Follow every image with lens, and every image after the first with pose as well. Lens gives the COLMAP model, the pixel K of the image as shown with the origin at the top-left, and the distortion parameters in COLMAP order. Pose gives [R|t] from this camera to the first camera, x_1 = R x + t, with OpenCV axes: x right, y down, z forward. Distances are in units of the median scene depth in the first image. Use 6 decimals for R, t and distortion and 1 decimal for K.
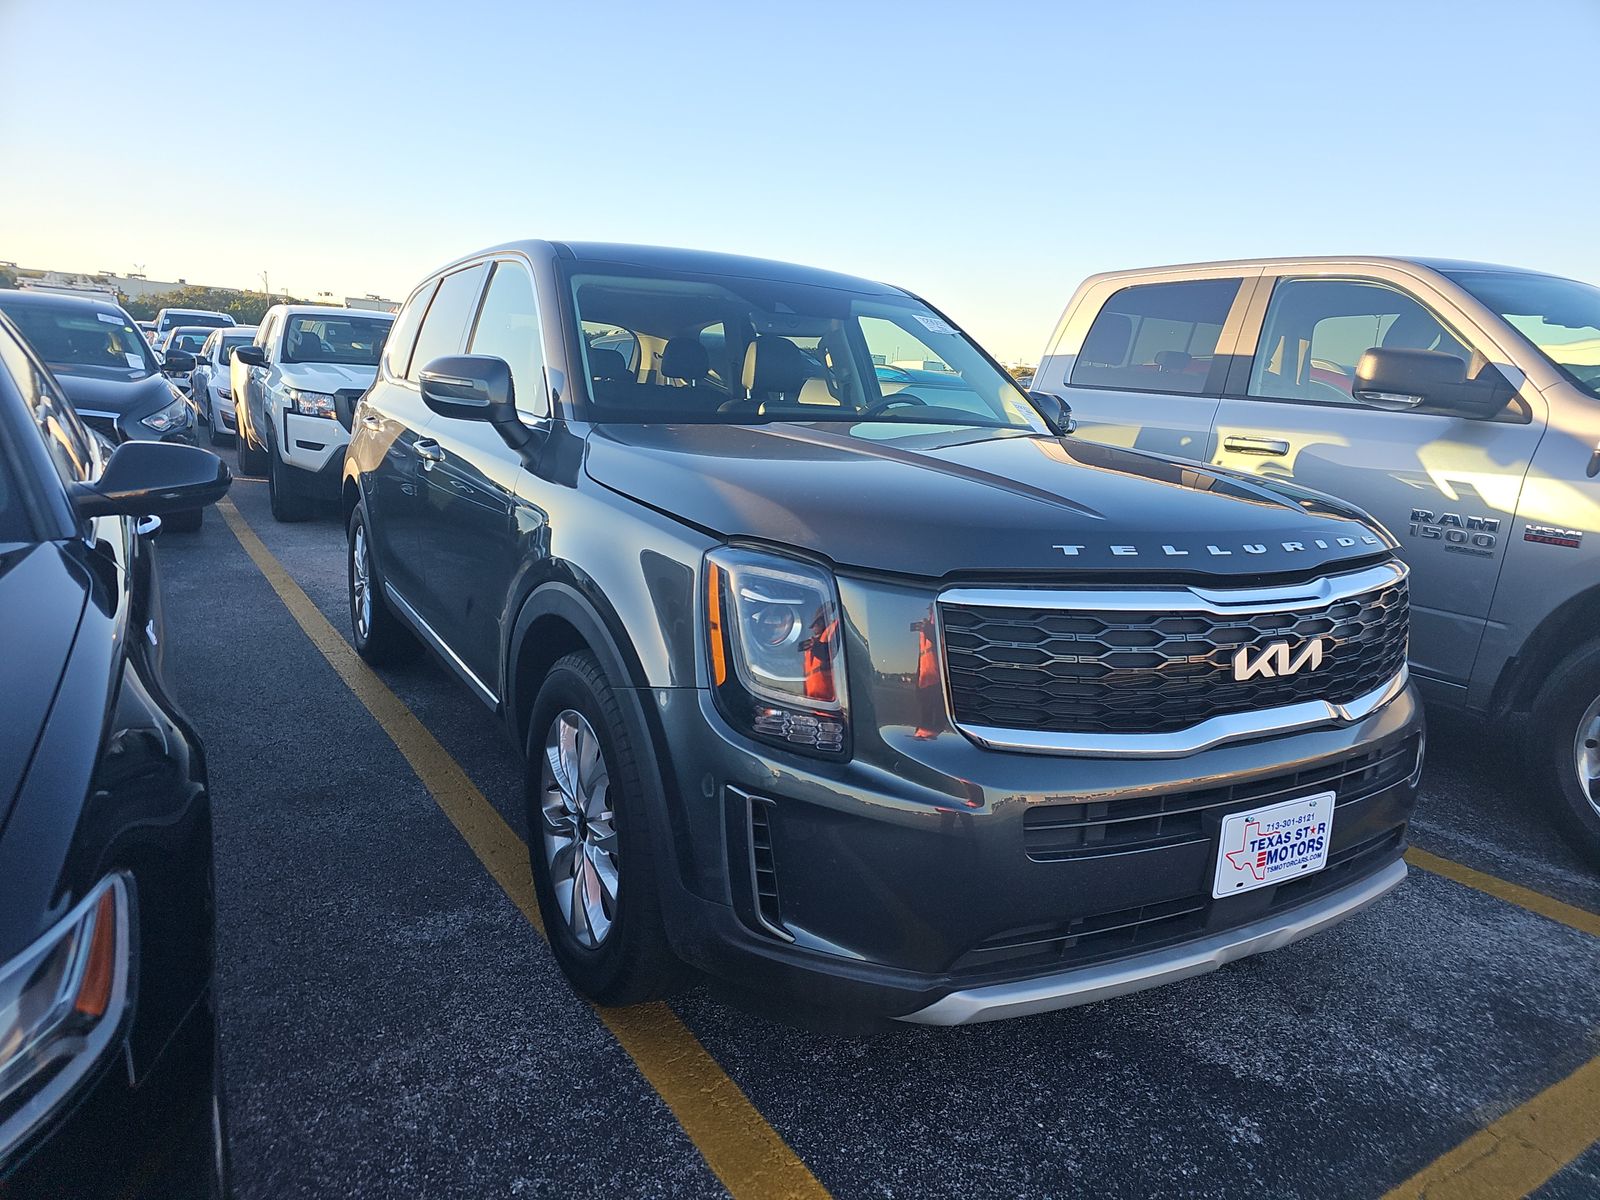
lens RADIAL K [[1076.2, 0, 829.0], [0, 1076.2, 602.0], [0, 0, 1]] dist [0.047759, -0.001503]
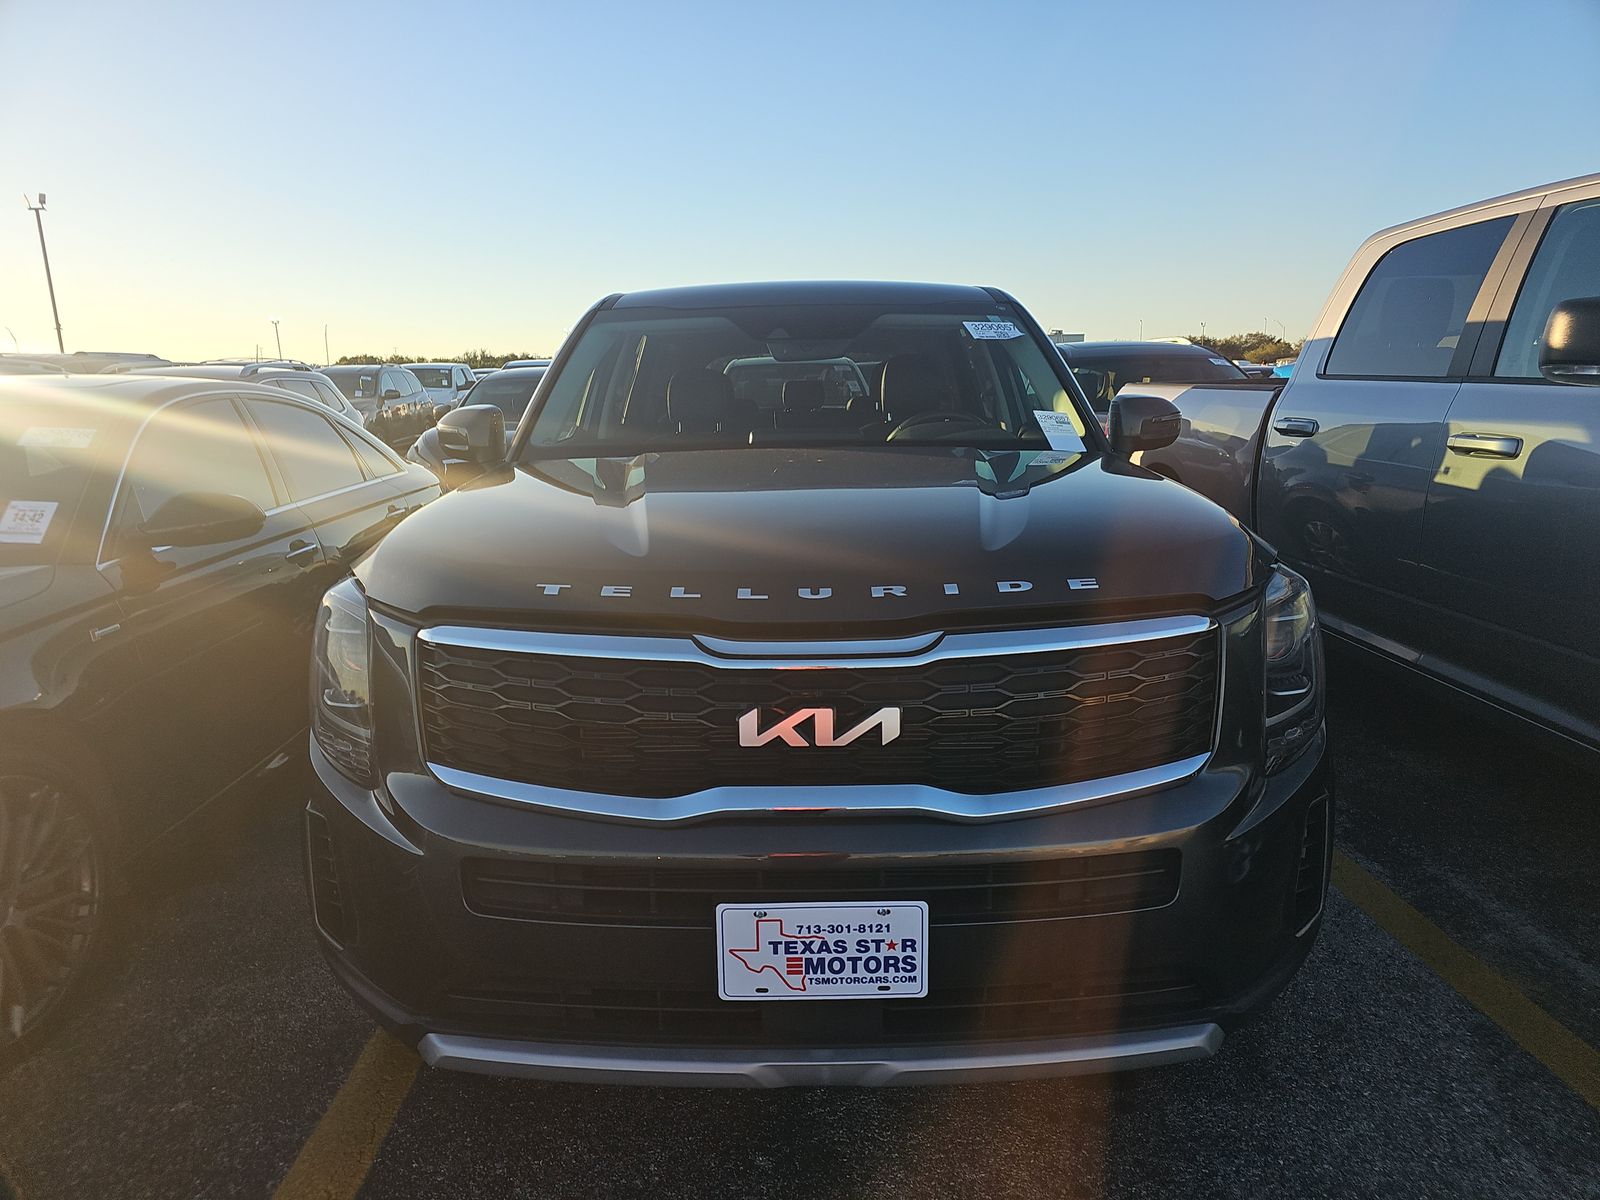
lens RADIAL K [[1076.2, 0, 829.0], [0, 1076.2, 602.0], [0, 0, 1]] dist [0.047759, -0.001503]
pose [[0.852649, 0.034386, -0.521352, 0.814121], [-0.040660, 0.999173, -0.000596, -0.041066], [0.520900, 0.021706, 0.853342, 0.290301]]
